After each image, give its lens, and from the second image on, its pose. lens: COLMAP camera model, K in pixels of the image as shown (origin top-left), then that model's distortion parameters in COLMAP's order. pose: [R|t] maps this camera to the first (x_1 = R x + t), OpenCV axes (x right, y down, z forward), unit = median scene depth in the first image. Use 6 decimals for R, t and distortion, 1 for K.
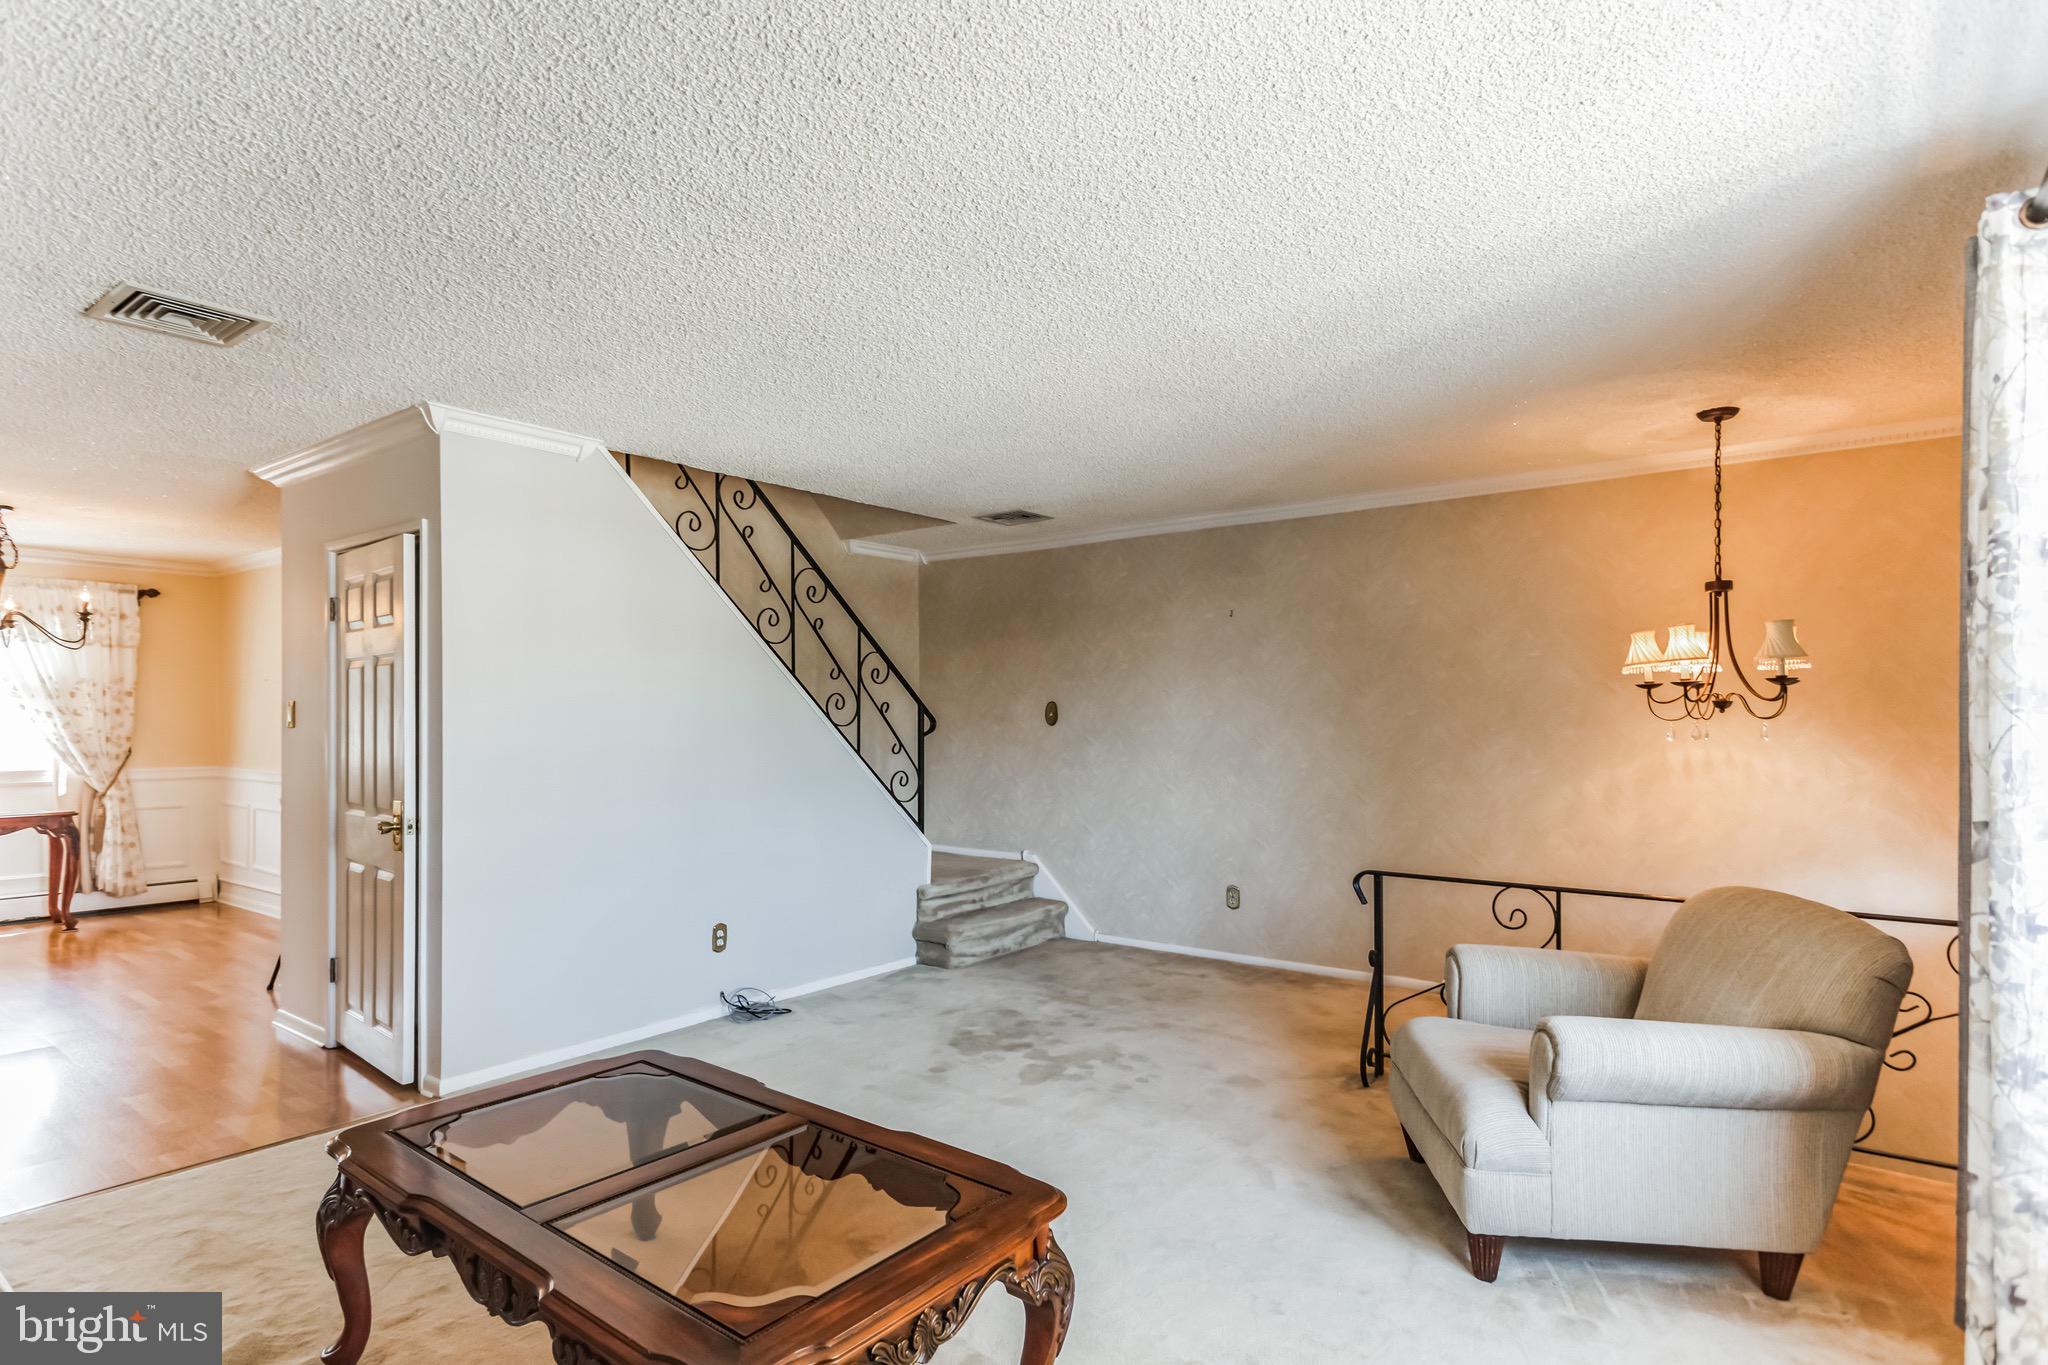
lens RADIAL K [[1046.0, 0, 1027.4], [0, 1046.0, 710.5], [0, 0, 1]] dist [0.002161, 0.000639]
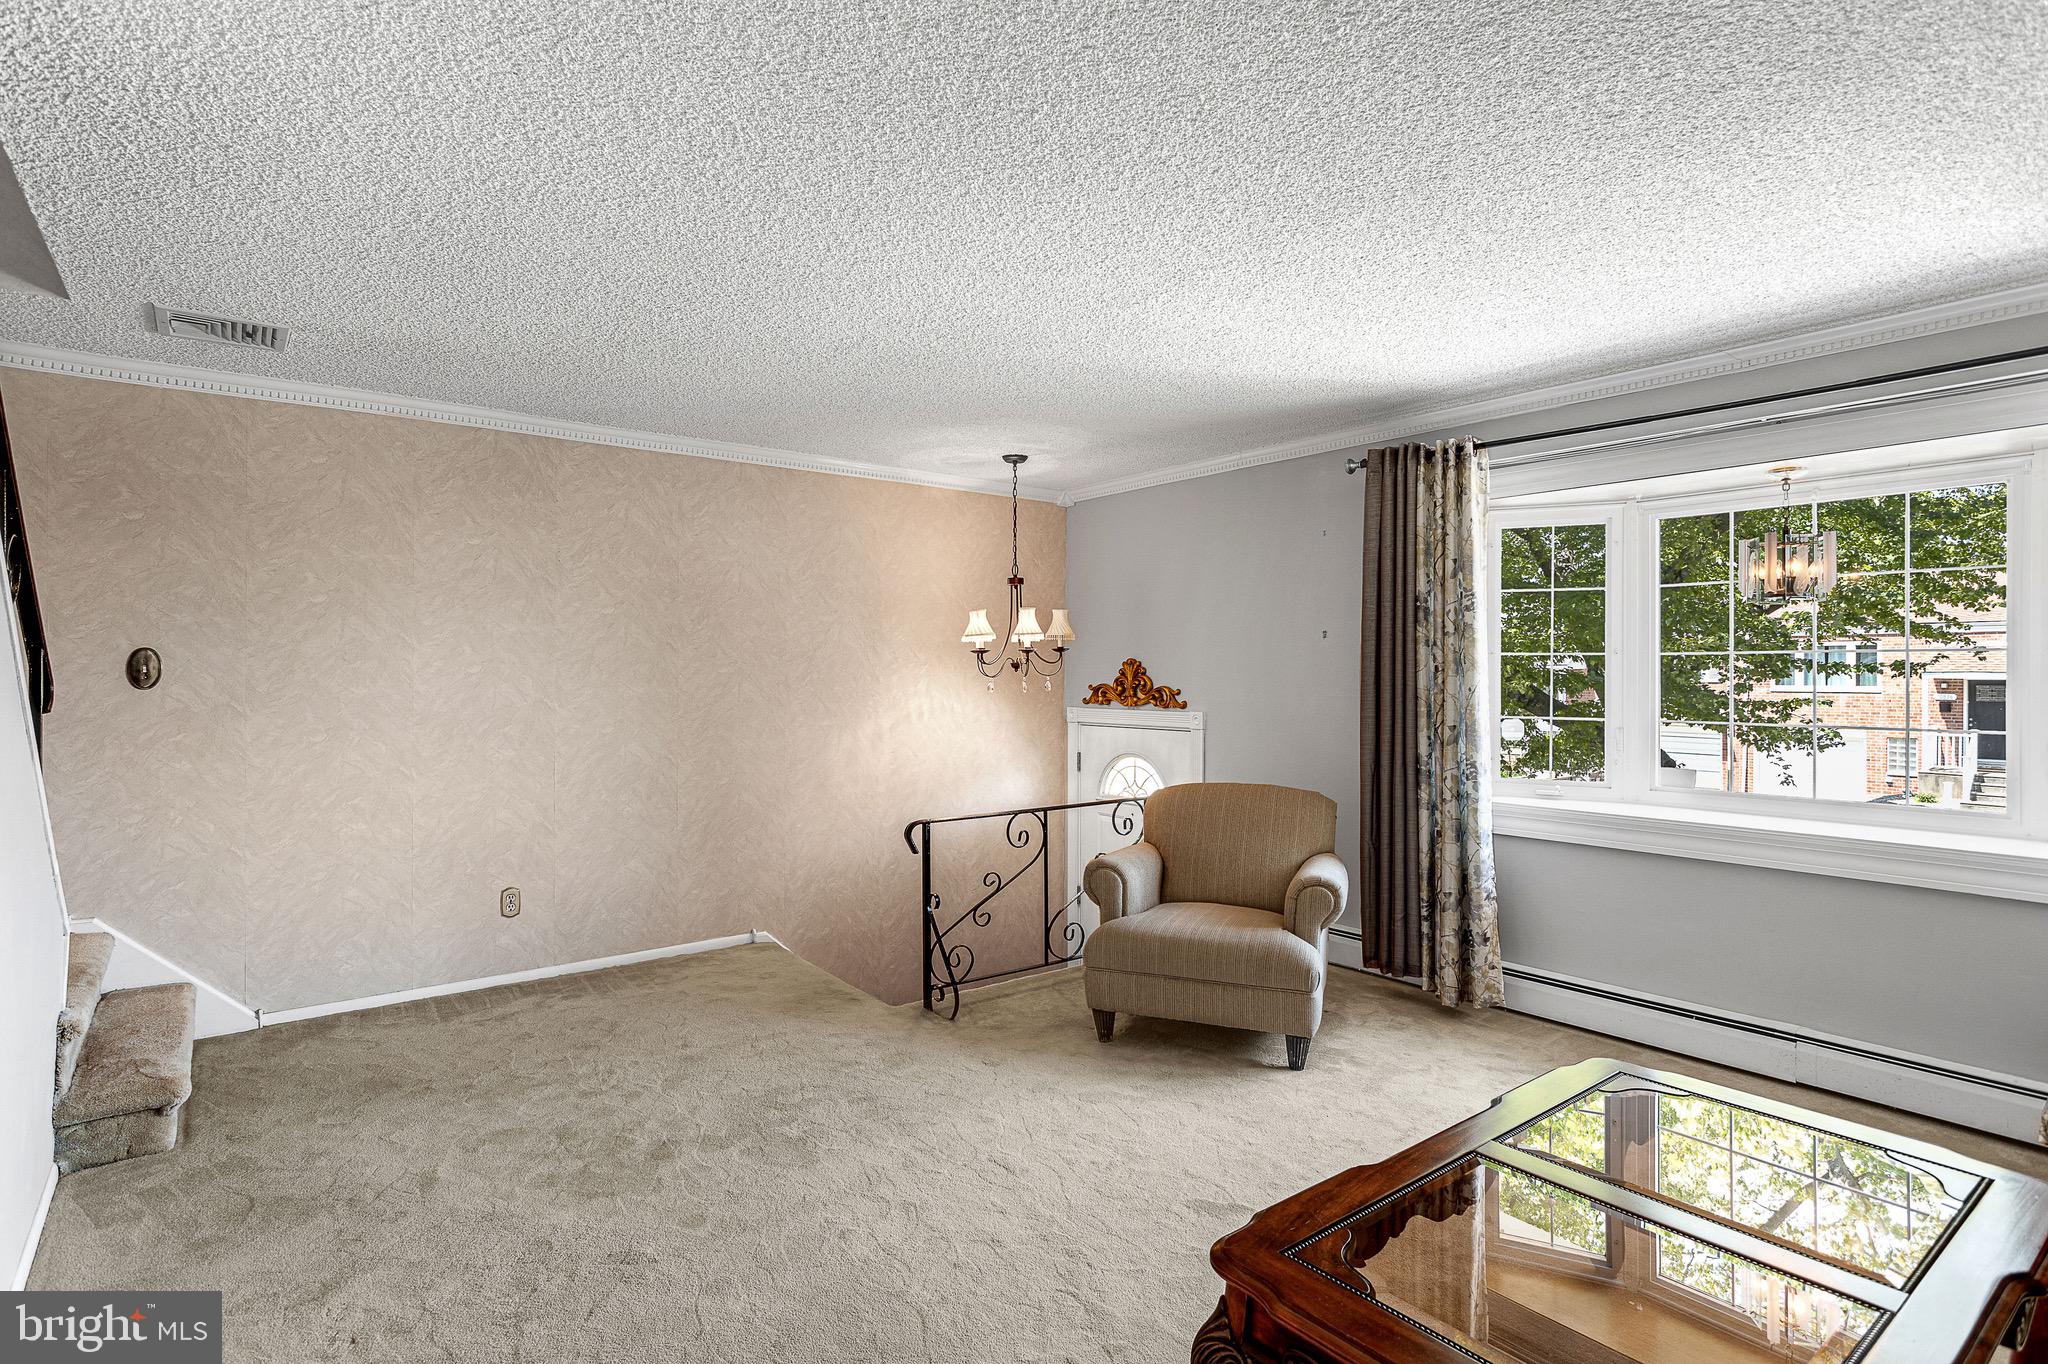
lens RADIAL K [[951.1, 0, 1077.1], [0, 951.1, 675.1], [0, 0, 1]] dist [-0.019889, 0.000116]
pose [[0.273250, -0.001377, 0.961942, -0.487678], [-0.006427, 0.999974, 0.003257, 0.001263], [-0.961922, -0.007072, 0.273234, 0.515308]]
